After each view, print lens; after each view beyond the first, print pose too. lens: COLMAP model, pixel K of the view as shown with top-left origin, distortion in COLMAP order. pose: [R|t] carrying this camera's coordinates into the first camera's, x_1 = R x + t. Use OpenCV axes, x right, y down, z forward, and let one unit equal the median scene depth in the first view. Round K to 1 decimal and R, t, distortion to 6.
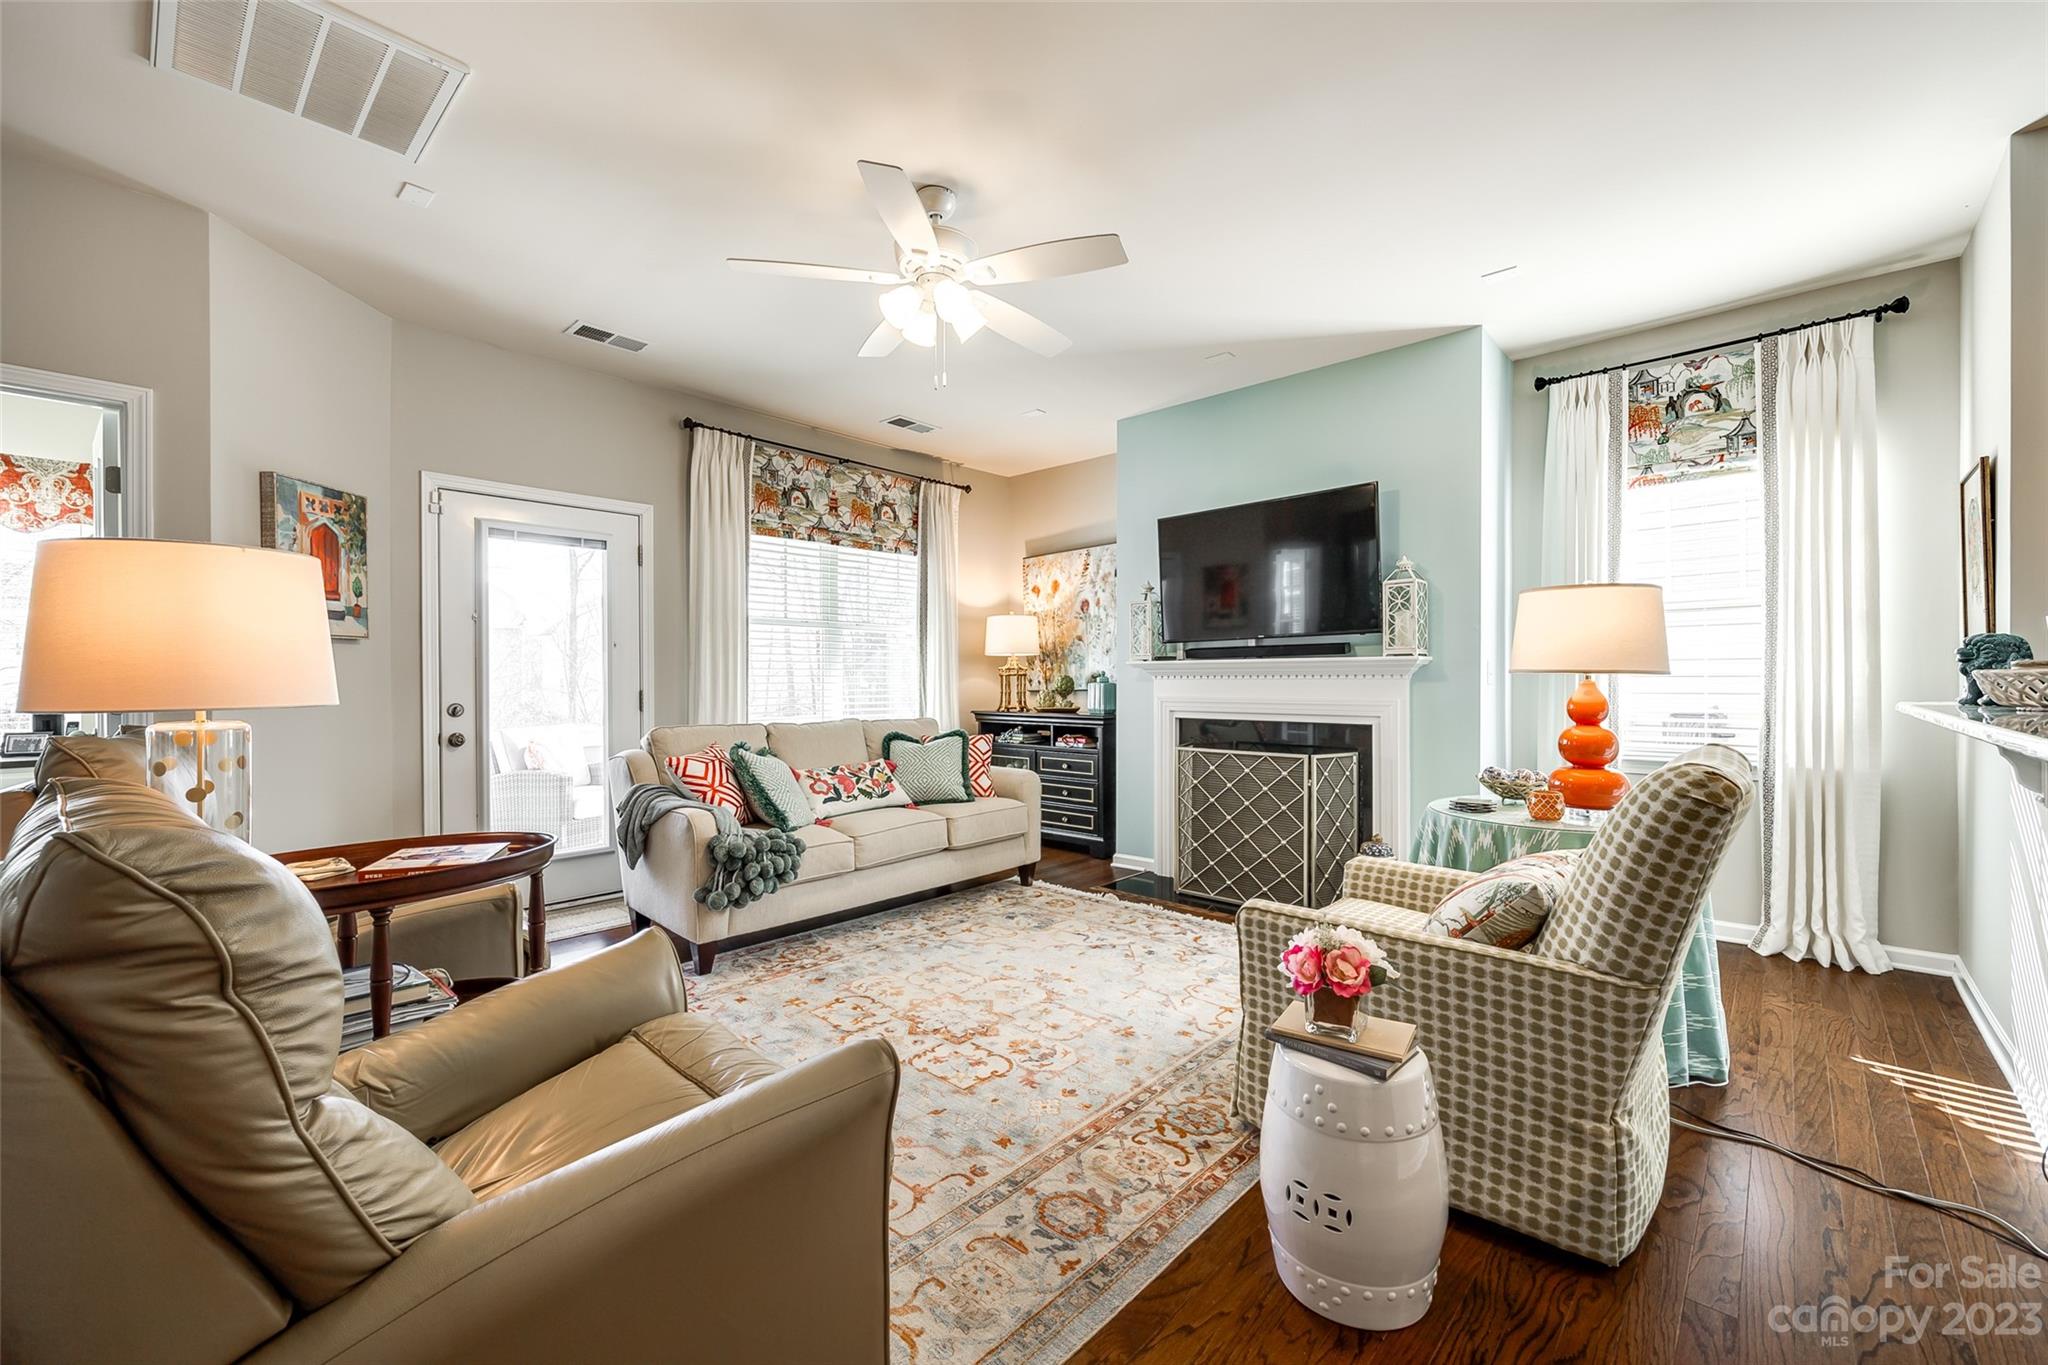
lens RADIAL K [[823.2, 0, 1024.0], [0, 823.2, 682.5], [0, 0, 1]] dist [-0.003080, -0.000259]
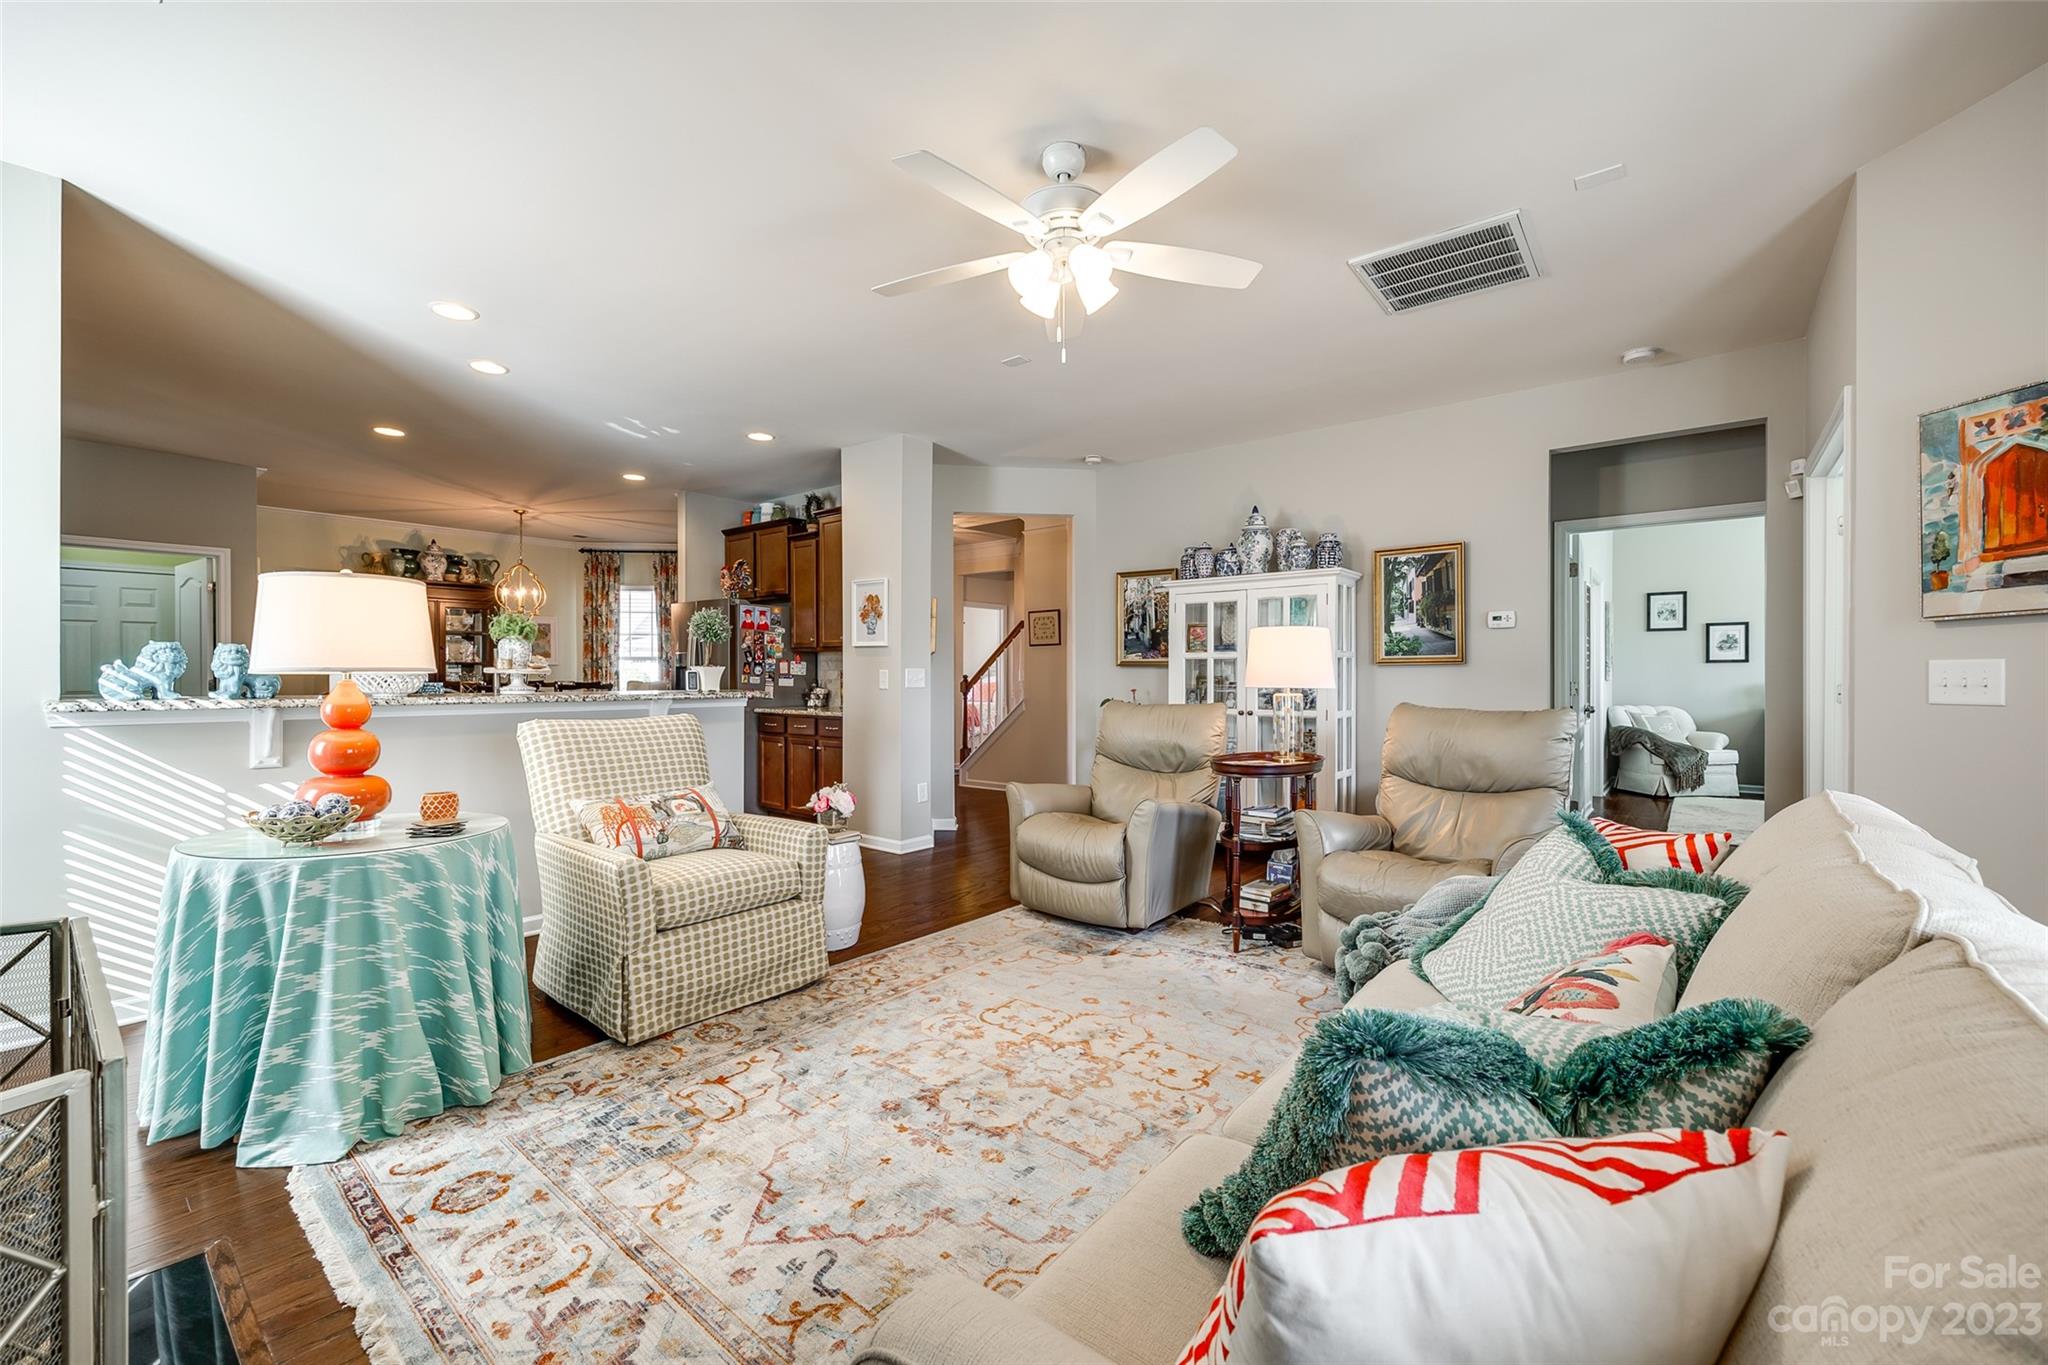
lens RADIAL K [[823.2, 0, 1024.0], [0, 823.2, 682.5], [0, 0, 1]] dist [-0.003080, -0.000259]
pose [[-0.998080, -0.000884, -0.061929, -0.002579], [-0.001548, 0.999942, 0.010684, -0.007045], [0.061916, 0.010760, -0.998023, 1.287939]]
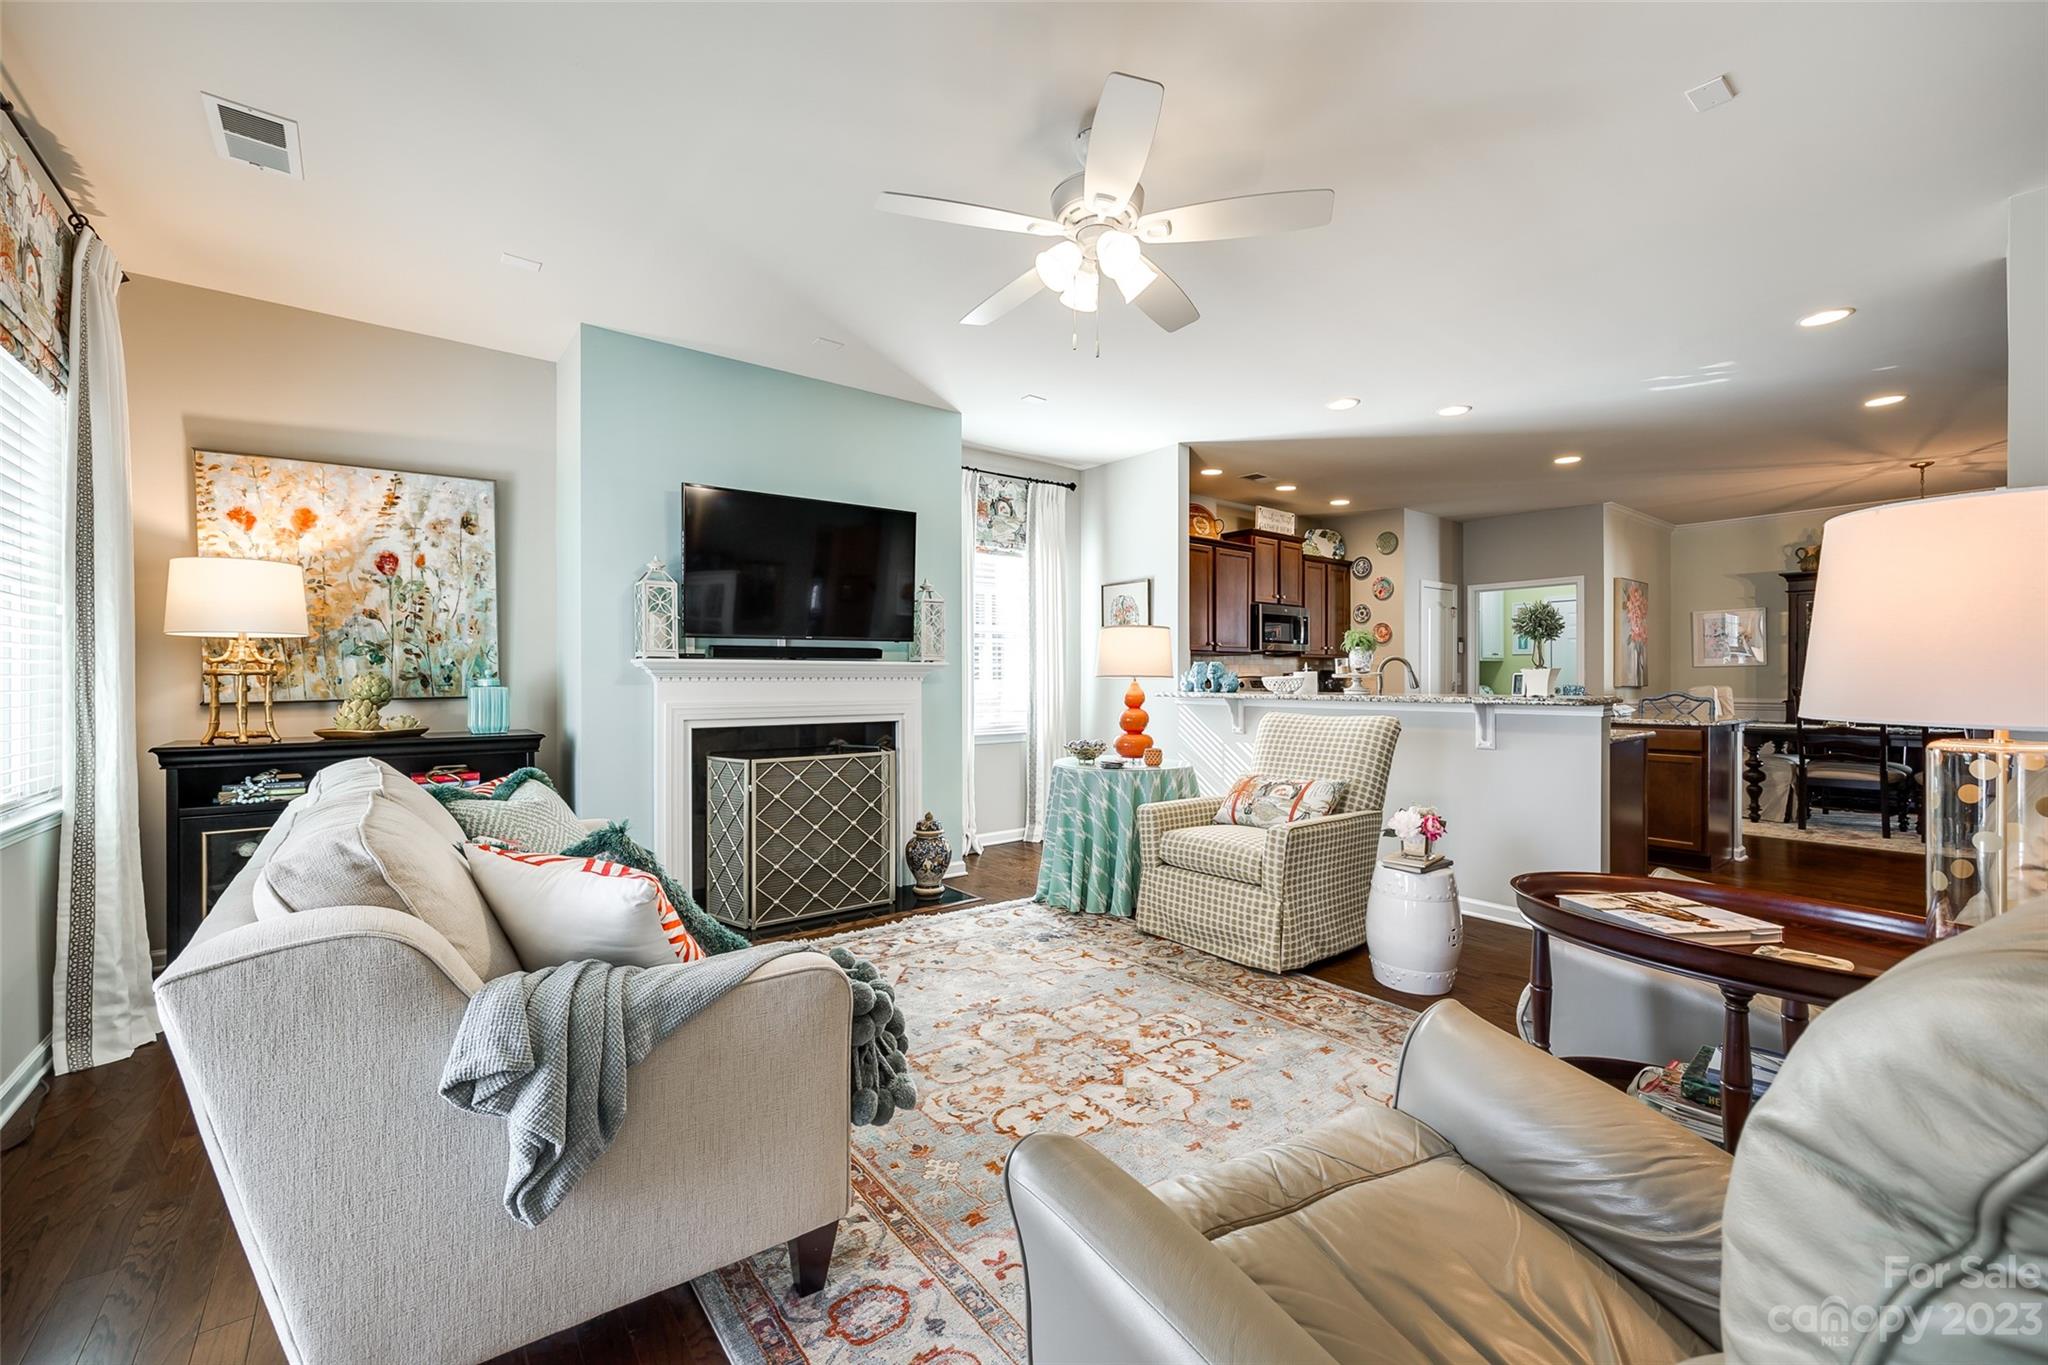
lens RADIAL K [[823.2, 0, 1024.0], [0, 823.2, 682.5], [0, 0, 1]] dist [-0.003080, -0.000259]
pose [[0.159995, -0.002535, 0.987115, -0.671446], [0.003964, 0.999990, 0.001926, -0.003776], [-0.987110, 0.003605, 0.160003, 0.628705]]
